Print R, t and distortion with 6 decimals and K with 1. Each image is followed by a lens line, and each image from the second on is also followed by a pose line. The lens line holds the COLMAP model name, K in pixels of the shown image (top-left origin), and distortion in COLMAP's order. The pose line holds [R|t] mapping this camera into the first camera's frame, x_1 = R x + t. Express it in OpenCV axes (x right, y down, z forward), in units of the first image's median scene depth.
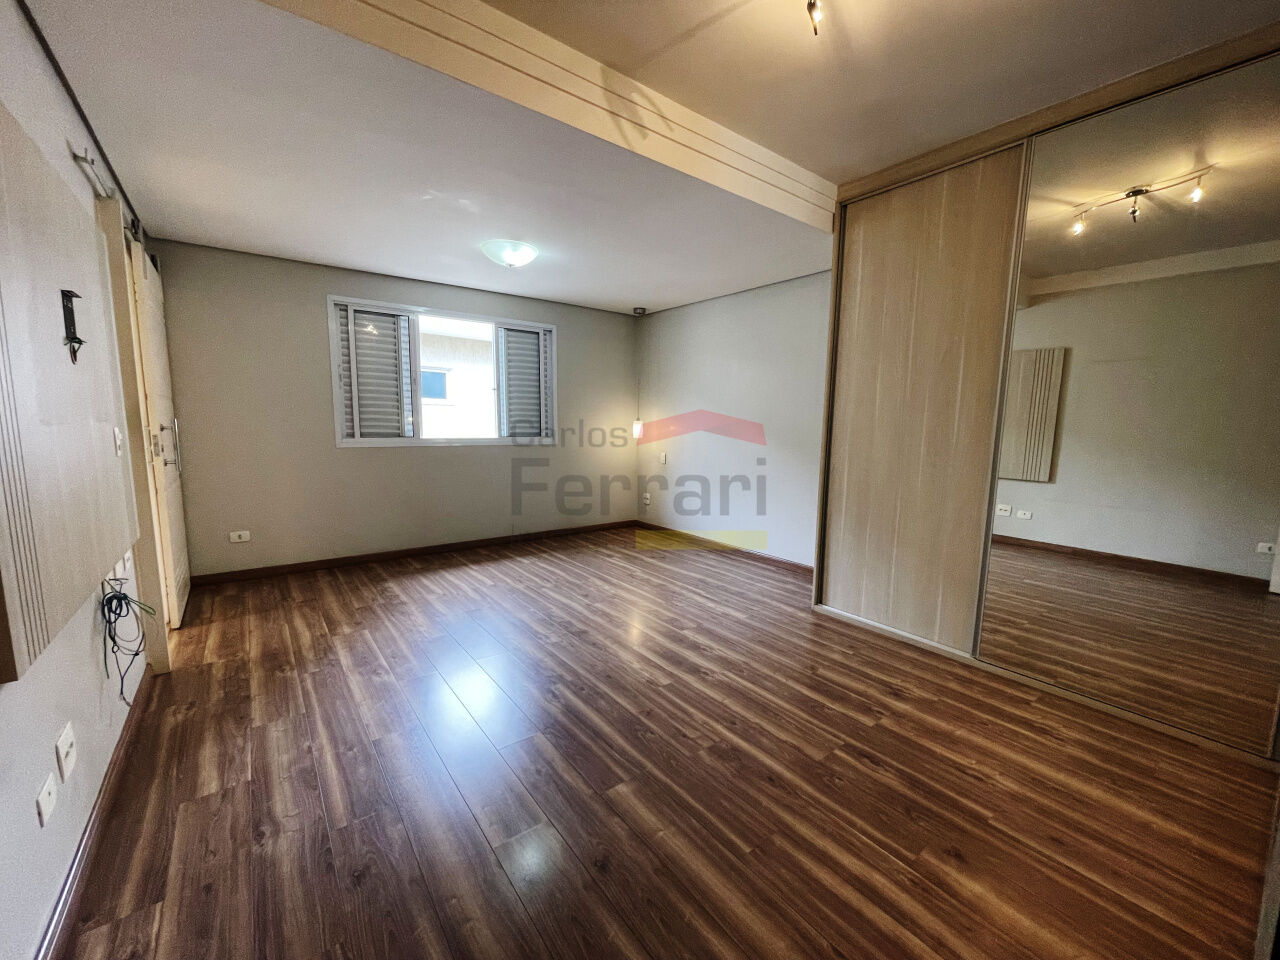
lens RADIAL K [[511.6, 0, 634.2], [0, 511.6, 485.8], [0, 0, 1]] dist [-0.000388, -0.000653]
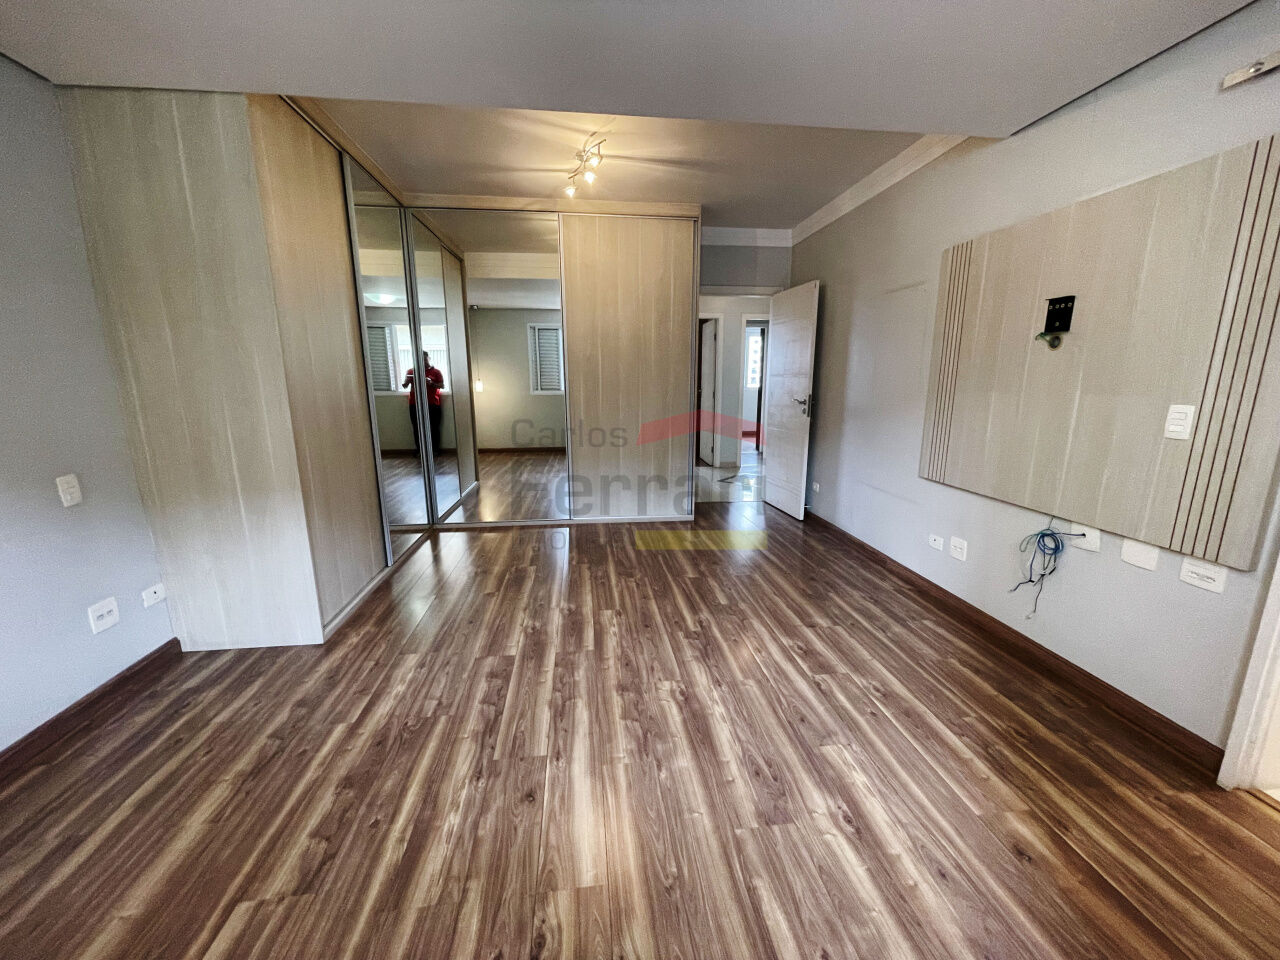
lens RADIAL K [[511.6, 0, 636.2], [0, 511.6, 480.4], [0, 0, 1]] dist [-0.000388, -0.000653]
pose [[-0.863202, -0.112917, 0.492069, -0.465507], [0.054740, 0.947988, 0.313565, -0.232955], [-0.501882, 0.297605, -0.812124, 1.575429]]
